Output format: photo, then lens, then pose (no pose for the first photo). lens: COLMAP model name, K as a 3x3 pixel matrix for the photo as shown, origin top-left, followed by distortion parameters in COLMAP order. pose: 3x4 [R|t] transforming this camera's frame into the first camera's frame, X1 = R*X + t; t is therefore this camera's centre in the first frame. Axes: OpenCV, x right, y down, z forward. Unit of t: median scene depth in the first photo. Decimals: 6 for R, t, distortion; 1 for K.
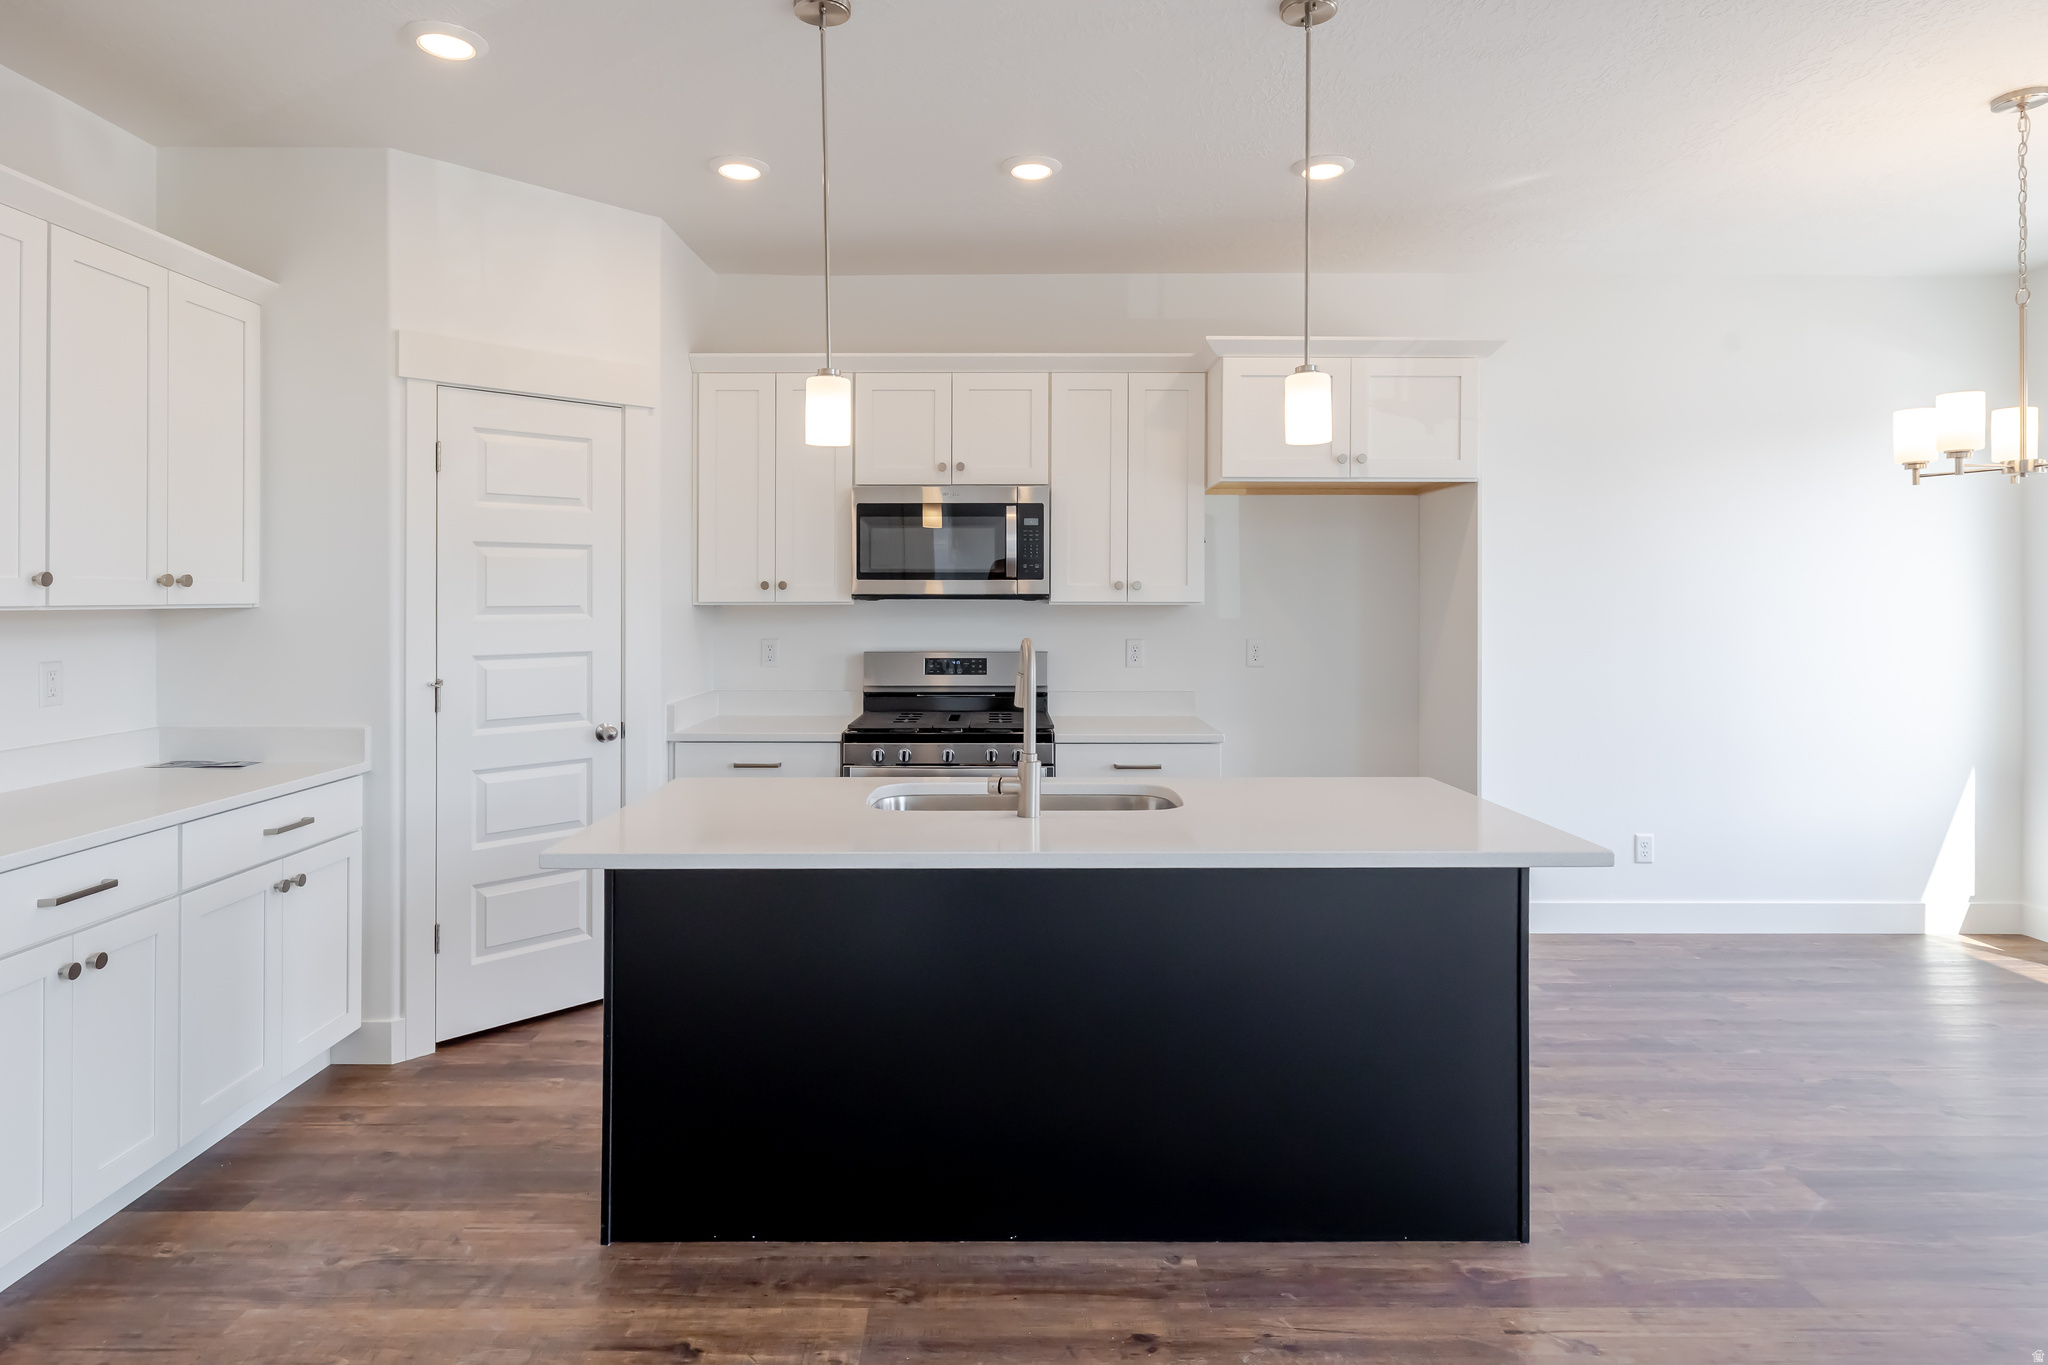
lens RADIAL K [[1142.1, 0, 1006.9], [0, 1142.1, 587.1], [0, 0, 1]] dist [-0.000322, -0.000664]
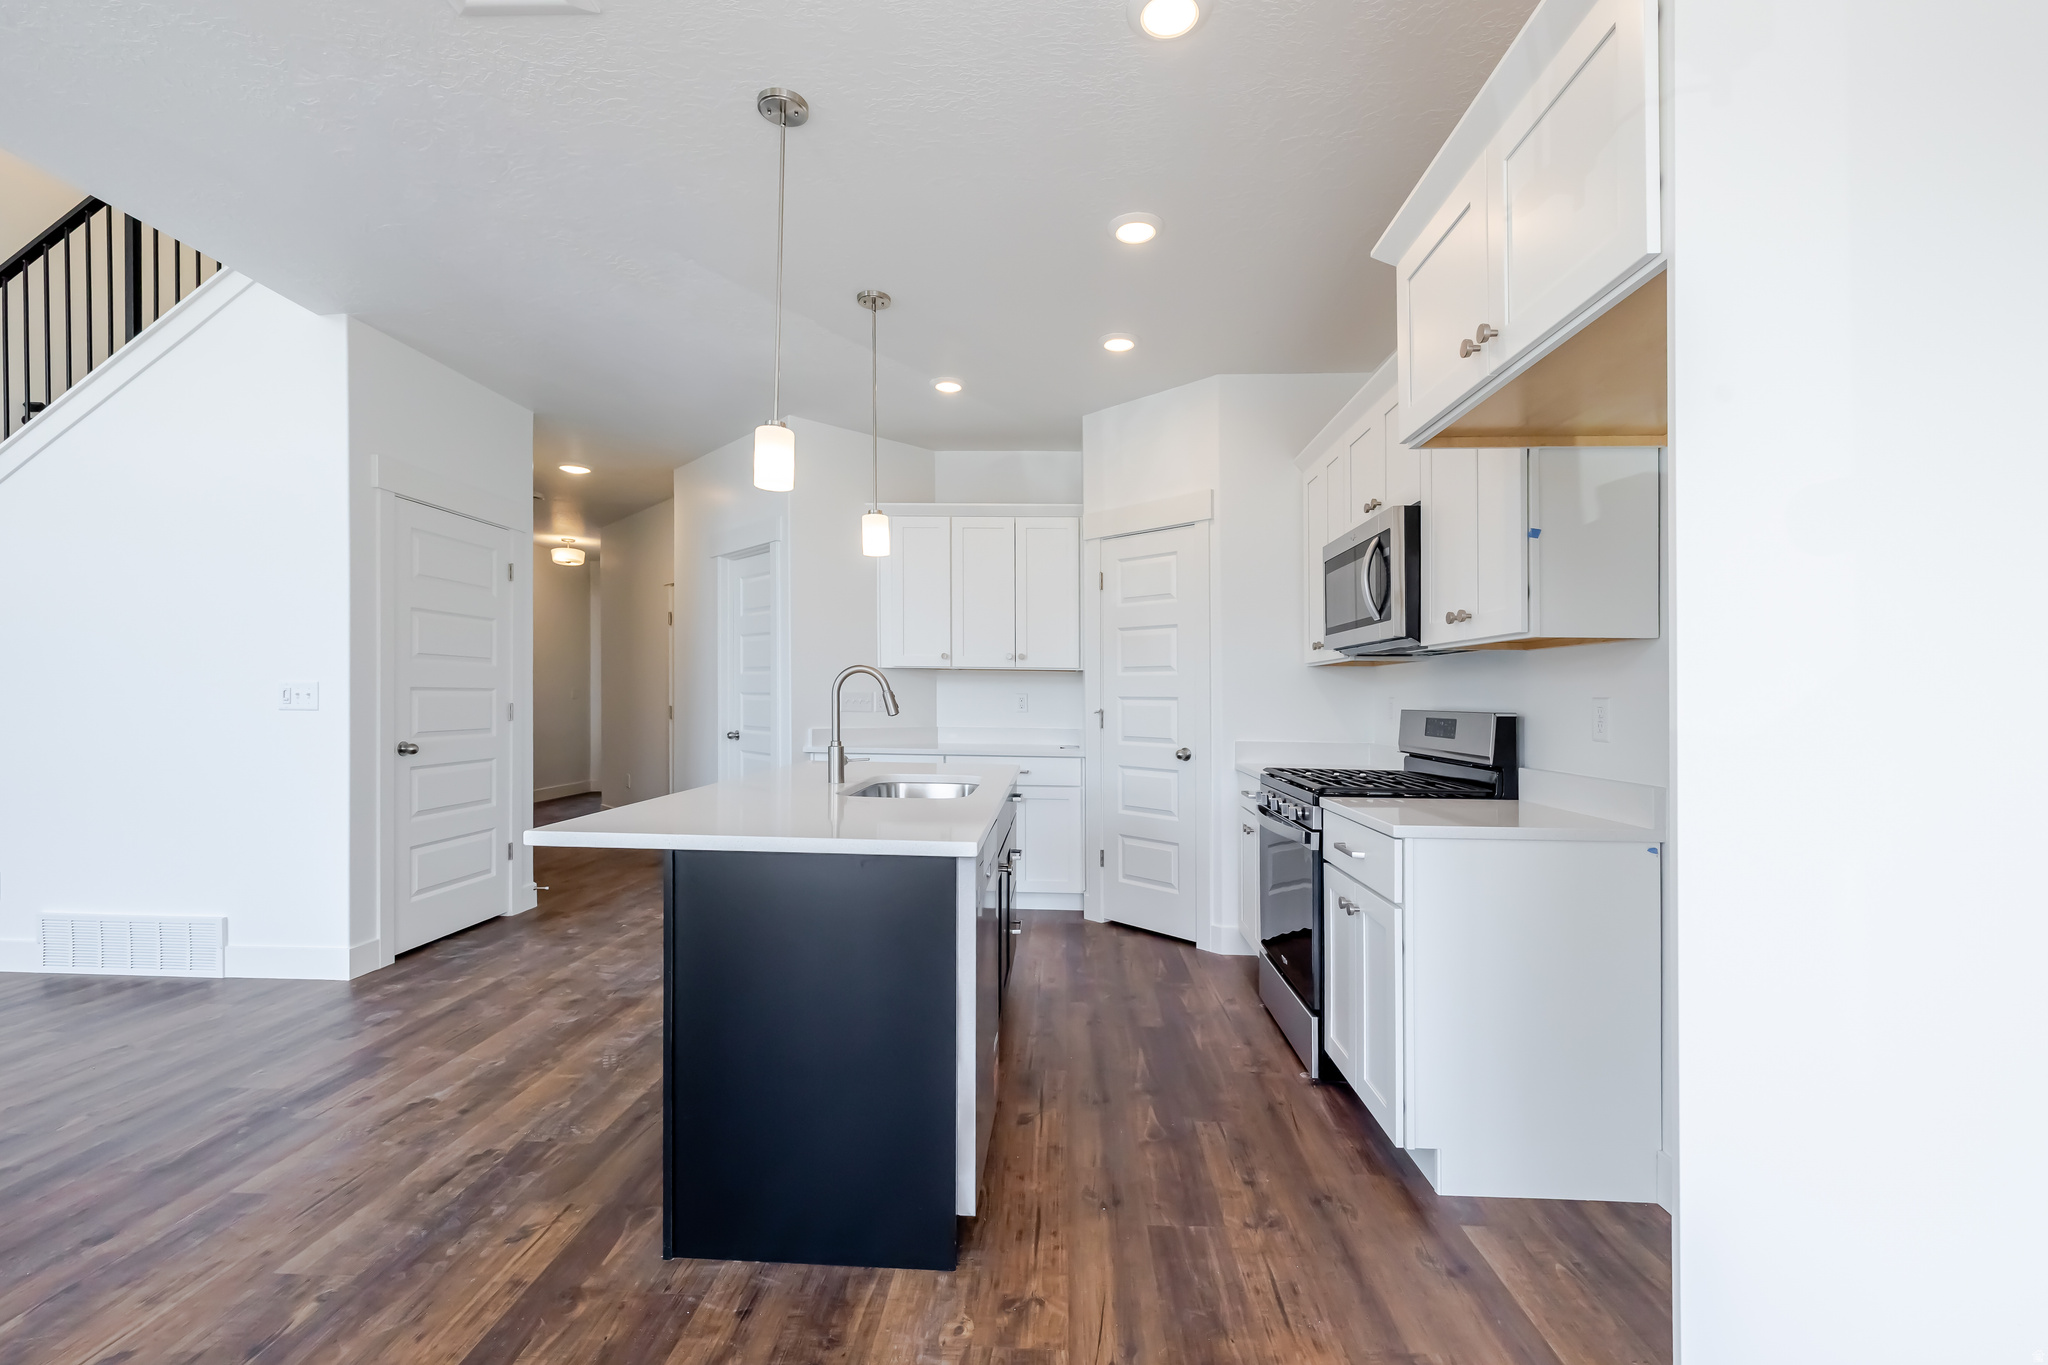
lens RADIAL K [[877.5, 0, 1029.0], [0, 877.5, 706.1], [0, 0, 1]] dist [0.001822, 0.000157]
pose [[-0.041142, 0.009556, -0.999108, 0.706328], [-0.004197, 0.999944, 0.009736, 0.053538], [0.999144, 0.004593, -0.041100, 0.794666]]
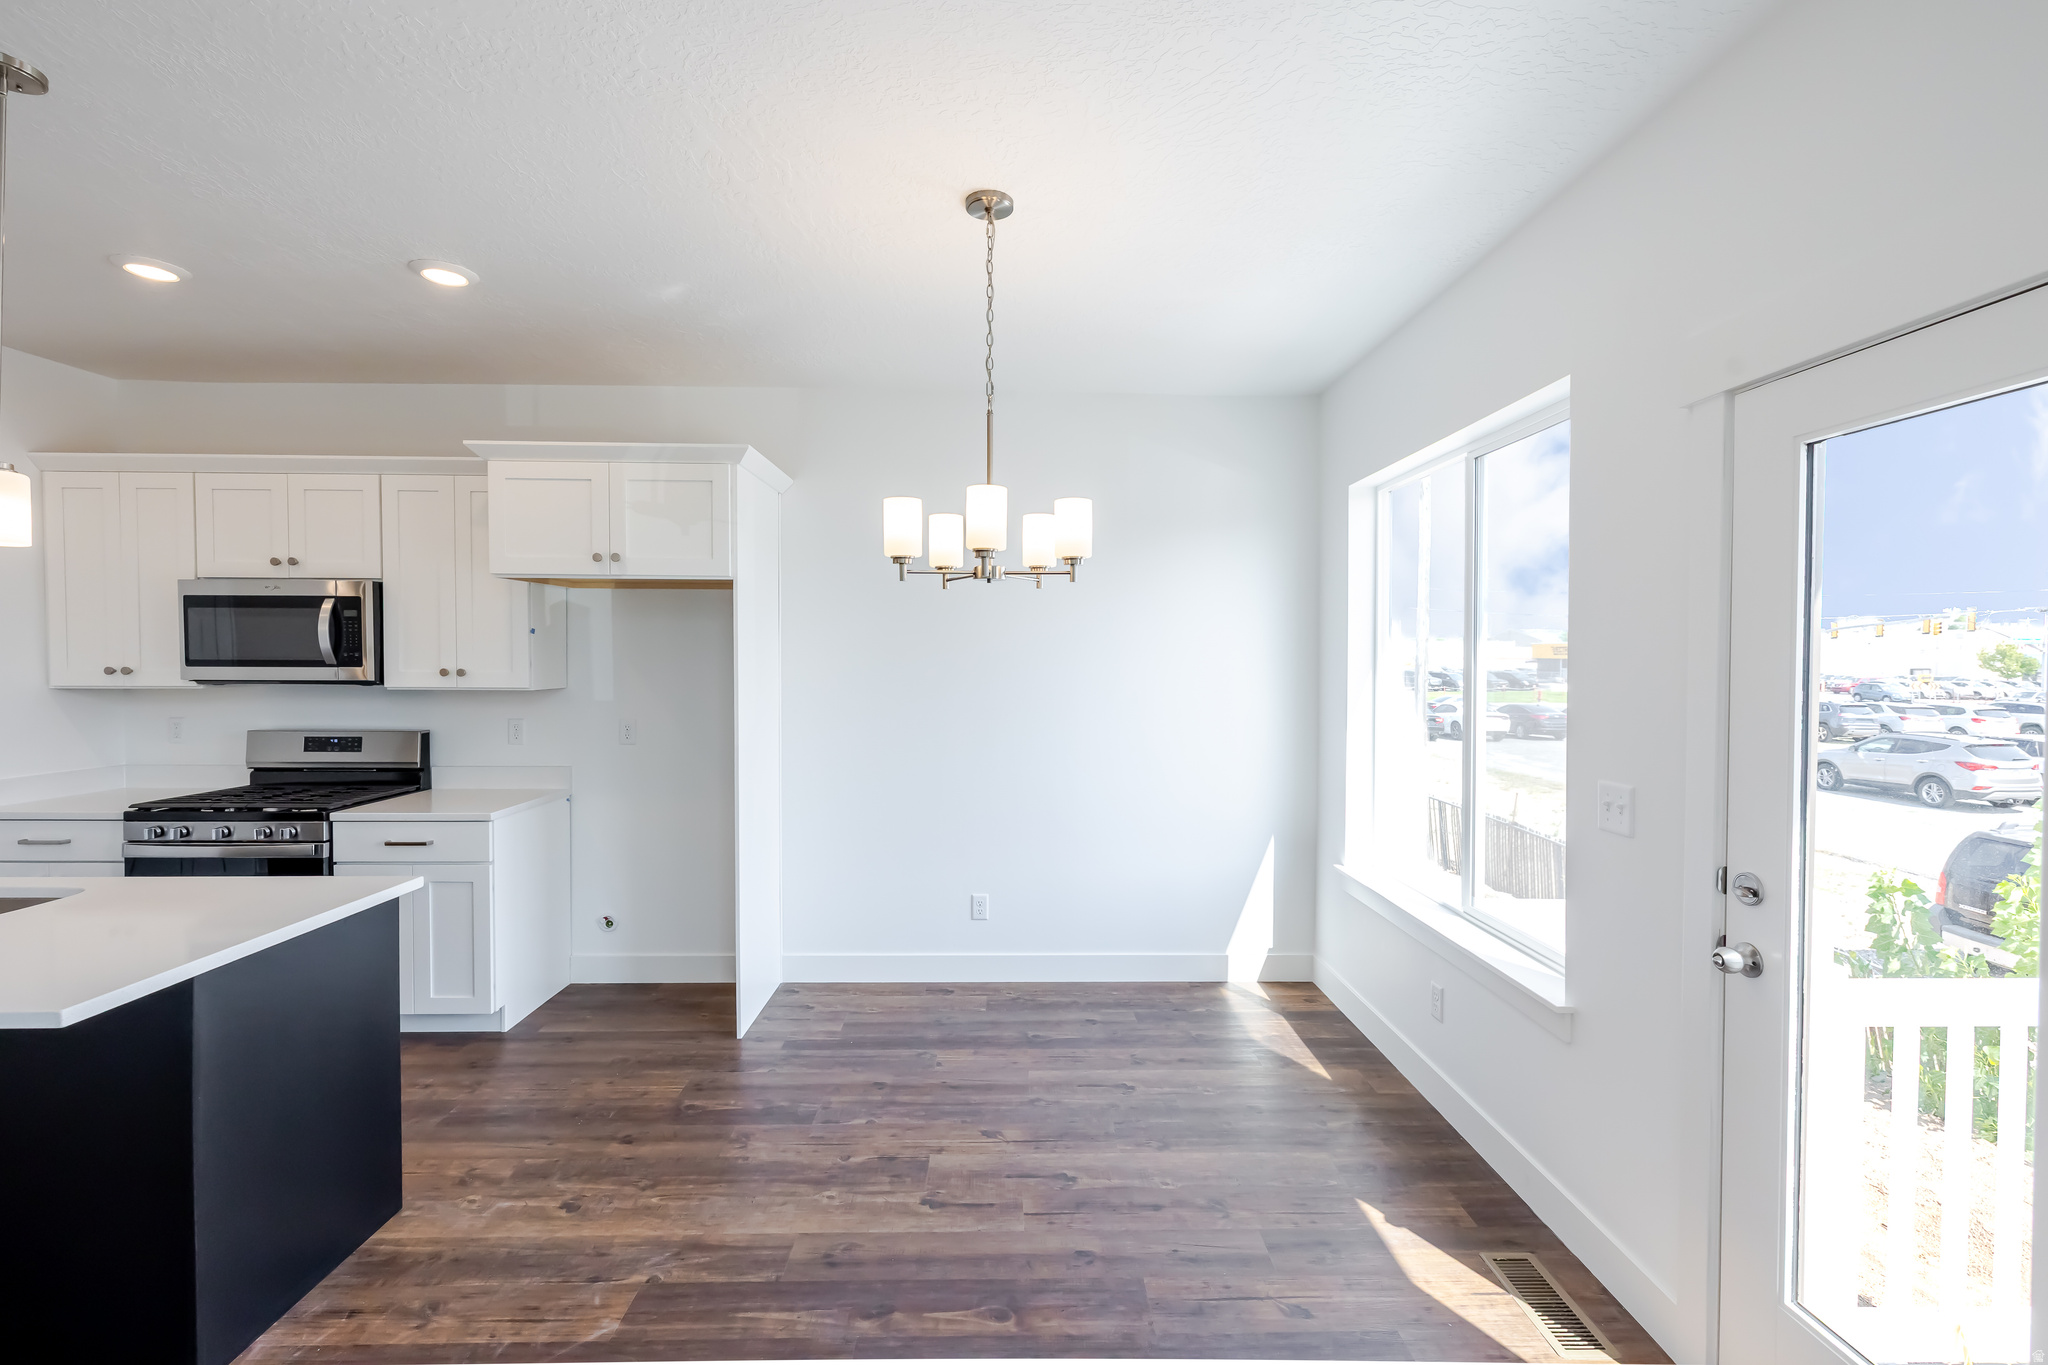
lens RADIAL K [[879.6, 0, 1024.2], [0, 879.6, 673.1], [0, 0, 1]] dist [0.002301, 0.000057]
pose [[0.999764, 0.004949, 0.021174, 0.664531], [-0.005521, 0.999619, 0.027032, -0.027903], [-0.021032, -0.027142, 0.999410, 0.161568]]
